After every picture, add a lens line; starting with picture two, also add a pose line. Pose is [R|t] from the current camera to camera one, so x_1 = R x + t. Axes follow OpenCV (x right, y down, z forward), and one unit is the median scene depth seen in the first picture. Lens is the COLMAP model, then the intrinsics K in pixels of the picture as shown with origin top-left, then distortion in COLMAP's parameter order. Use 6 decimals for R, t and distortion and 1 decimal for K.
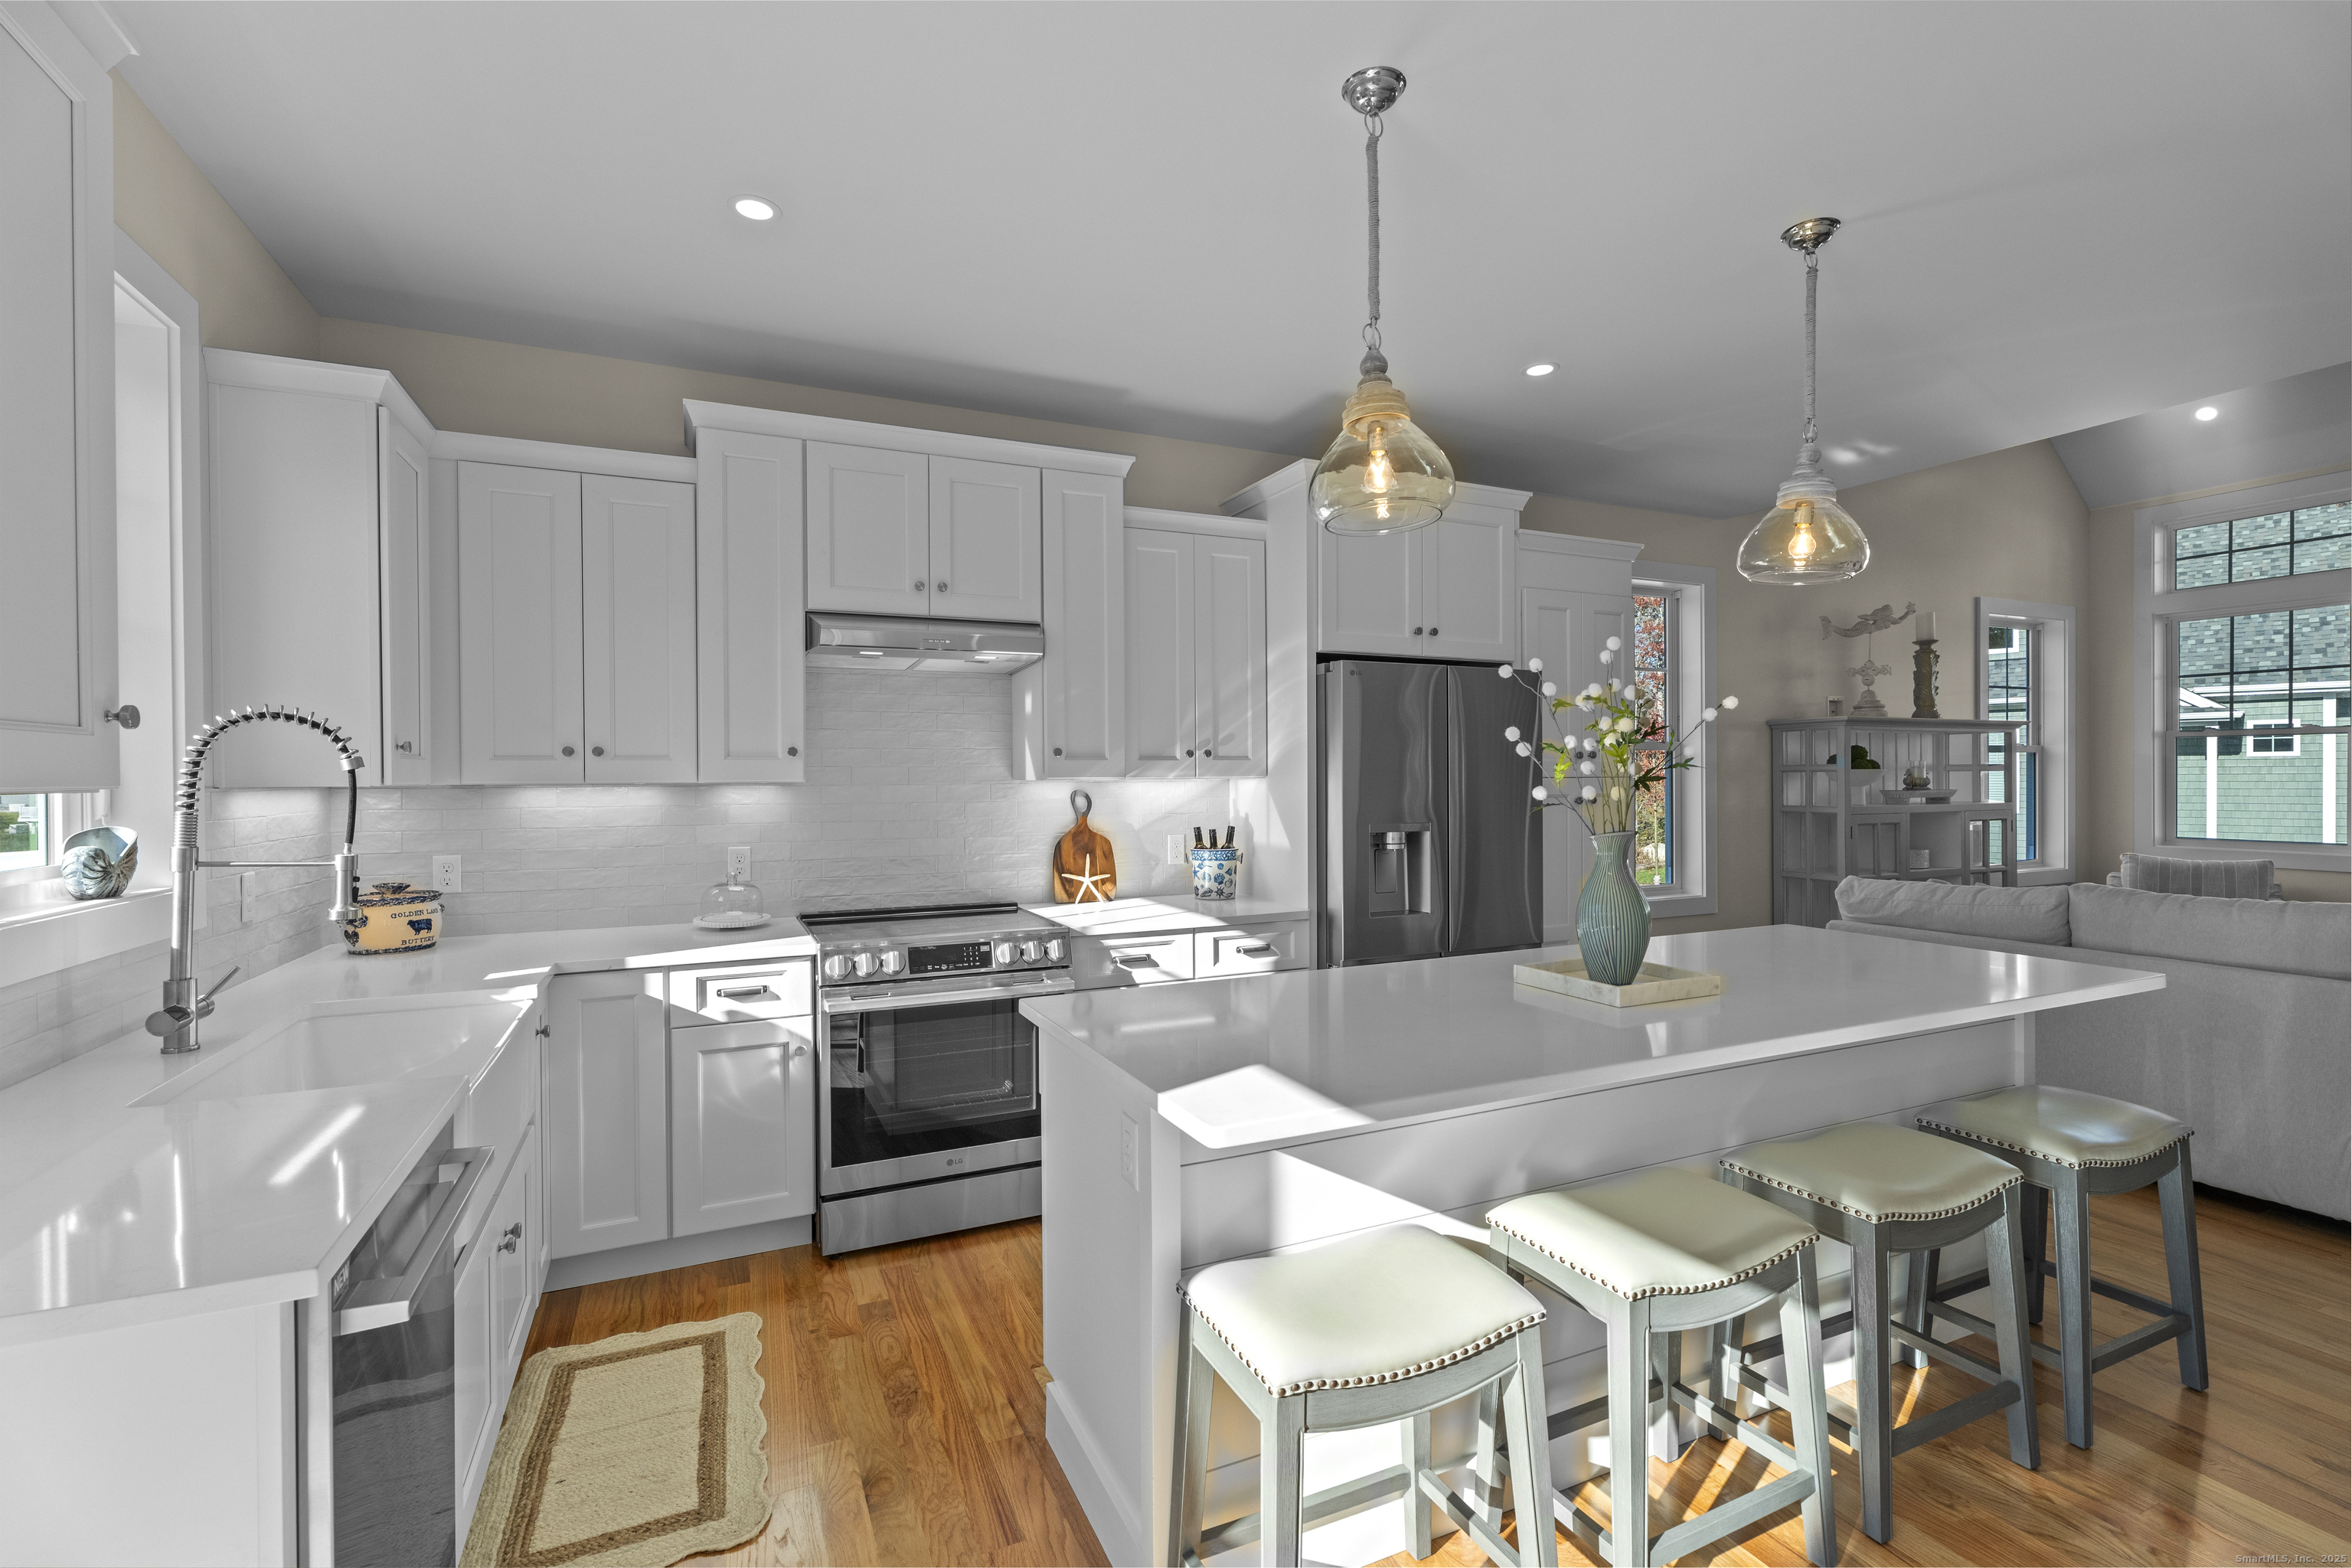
lens RADIAL K [[1037.8, 0, 1170.6], [0, 1037.8, 785.1], [0, 0, 1]] dist [-0.000068, 0.001056]
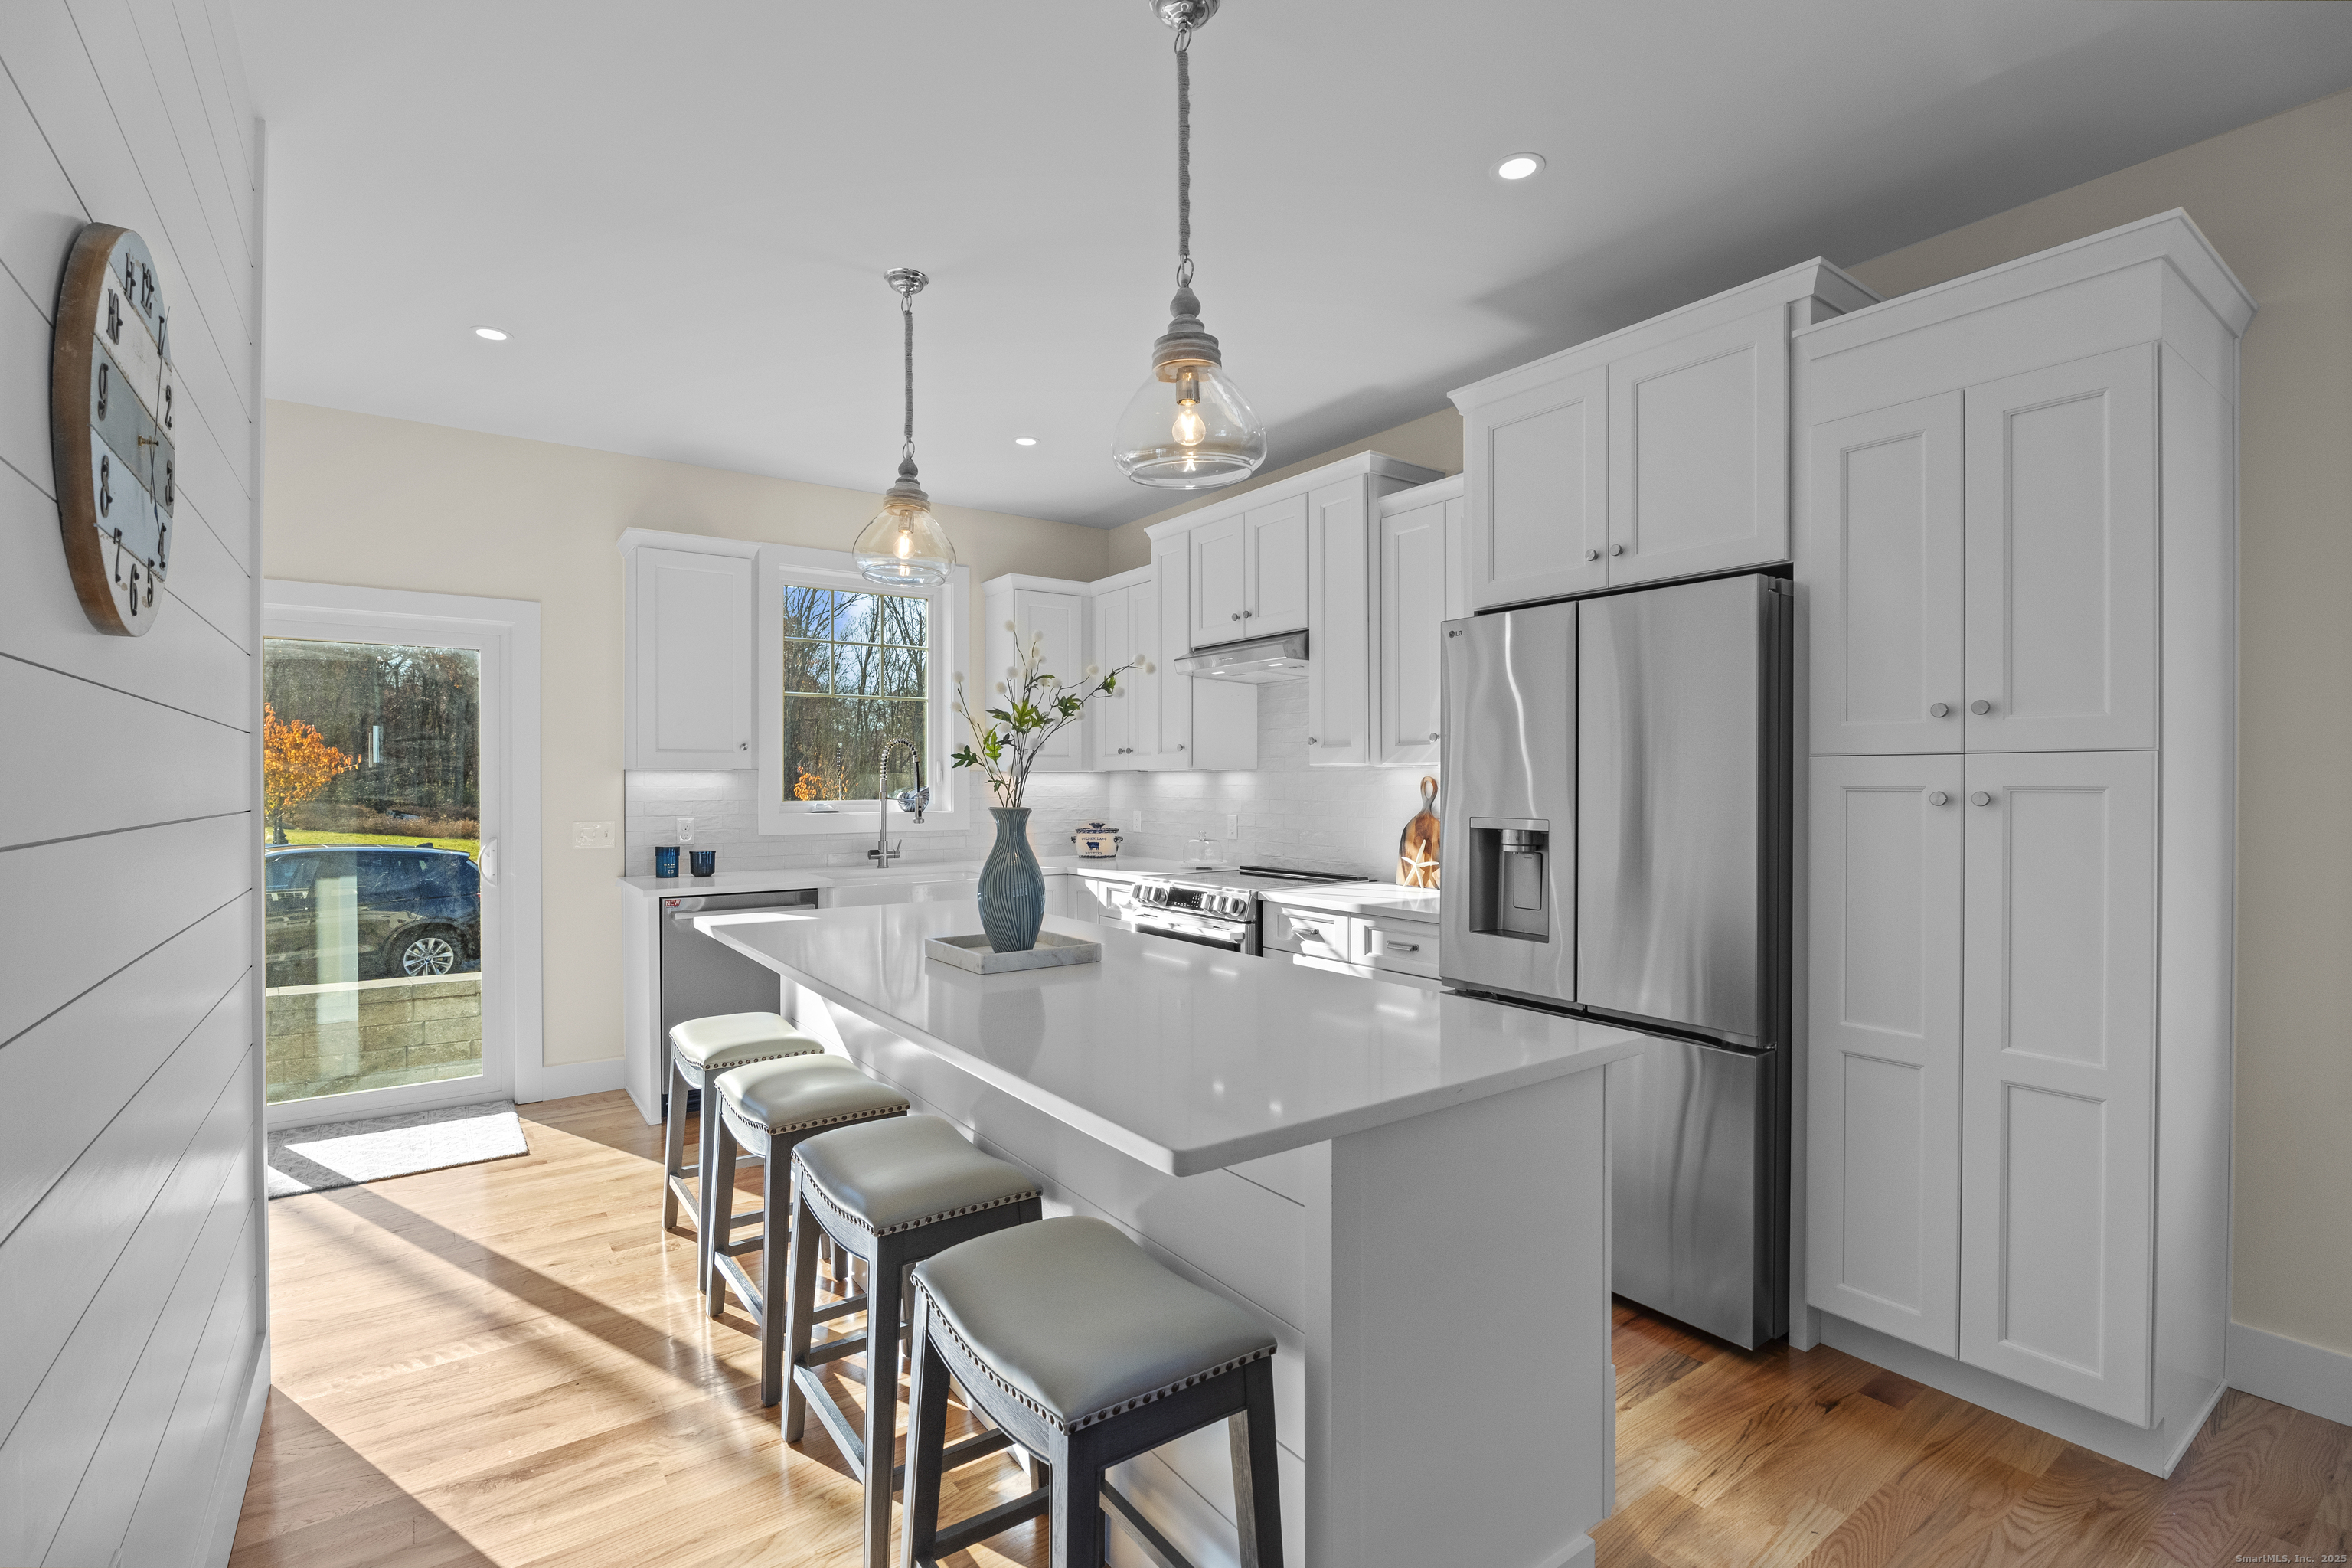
lens RADIAL K [[1065.2, 0, 1167.1], [0, 1065.2, 784.0], [0, 0, 1]] dist [-0.014705, -0.000138]
pose [[0.192812, 0.007691, -0.981206, 1.171091], [-0.008540, 0.999945, 0.006159, 0.010301], [0.981199, 0.007192, 0.192867, 0.737588]]
